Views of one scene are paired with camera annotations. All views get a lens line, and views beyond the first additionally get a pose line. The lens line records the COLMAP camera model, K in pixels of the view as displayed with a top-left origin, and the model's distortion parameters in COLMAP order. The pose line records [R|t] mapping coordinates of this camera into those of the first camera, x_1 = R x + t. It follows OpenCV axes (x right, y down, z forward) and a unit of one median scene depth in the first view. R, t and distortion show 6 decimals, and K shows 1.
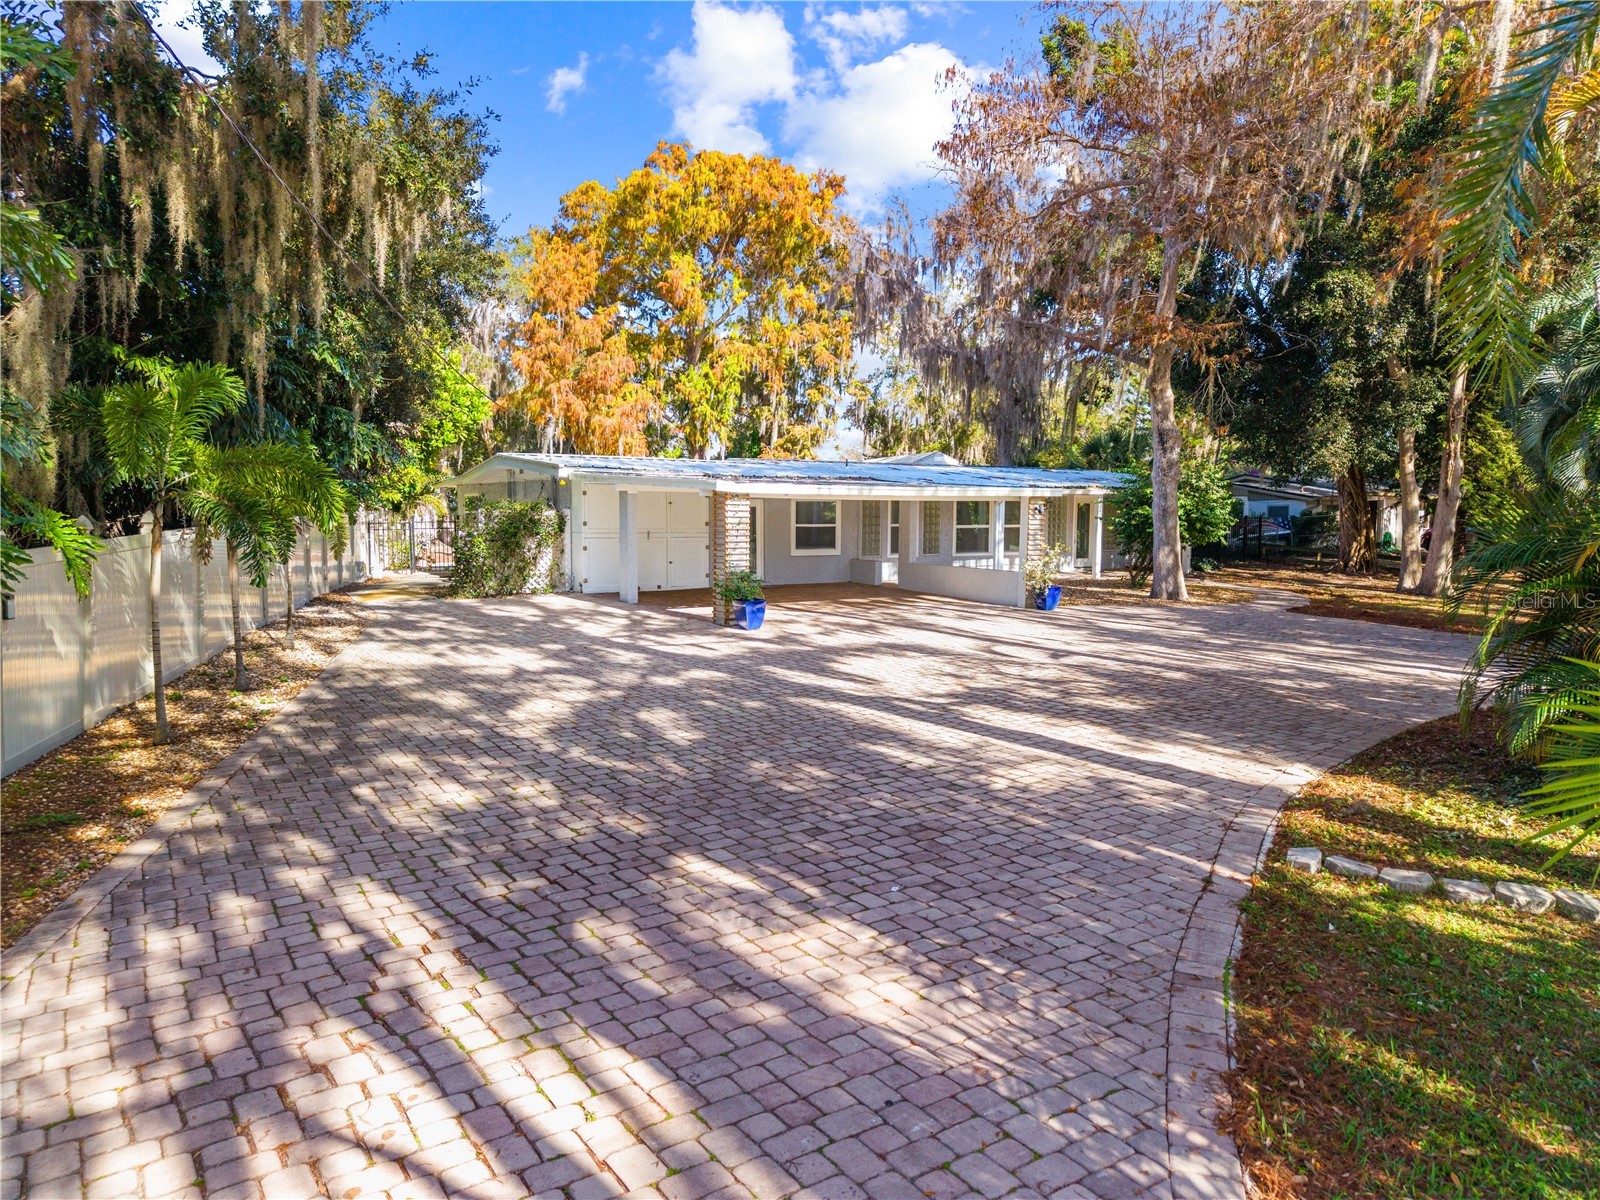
lens RADIAL K [[1118.0, 0, 800.0], [0, 1118.0, 600.0], [0, 0, 1]] dist [0.108307, -0.000622]
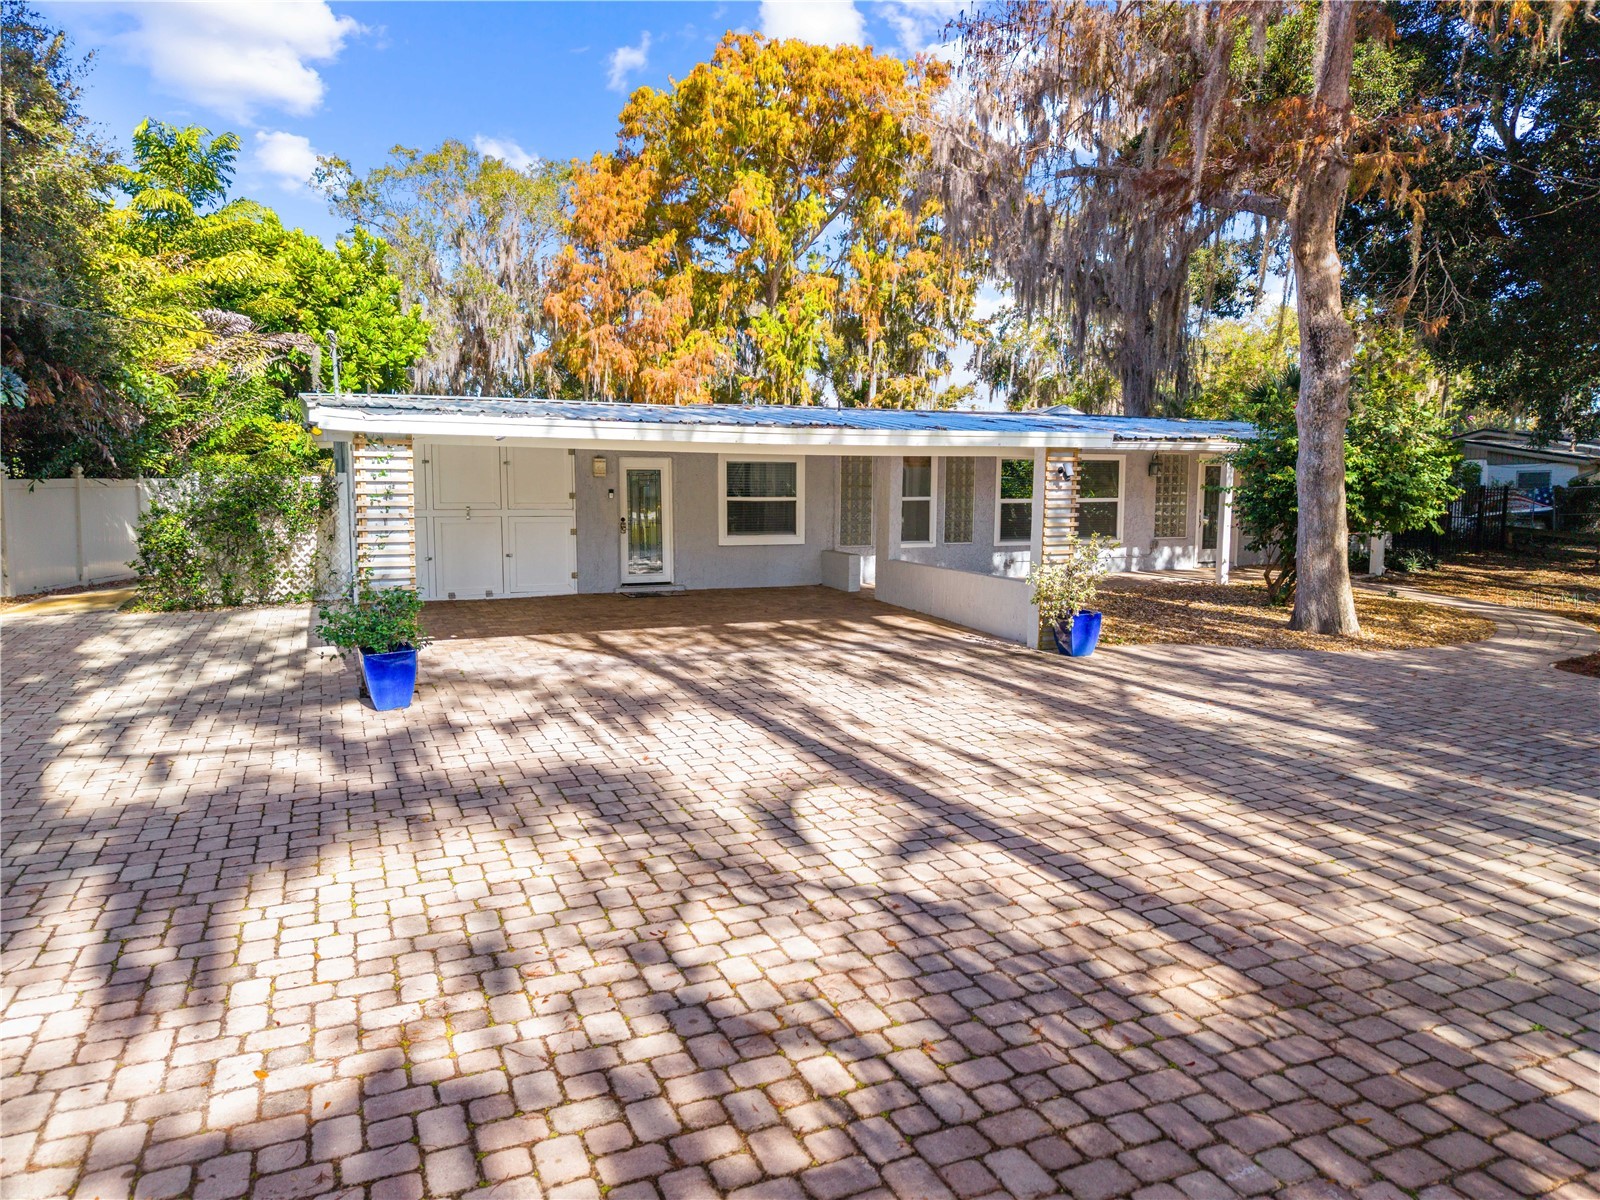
lens RADIAL K [[1108.2, 0, 800.0], [0, 1108.2, 600.0], [0, 0, 1]] dist [0.055685, 0.002957]
pose [[0.985311, 0.018385, -0.169779, 0.122713], [-0.013945, 0.999530, 0.027312, -0.021204], [0.170201, -0.024544, 0.985104, 0.303118]]
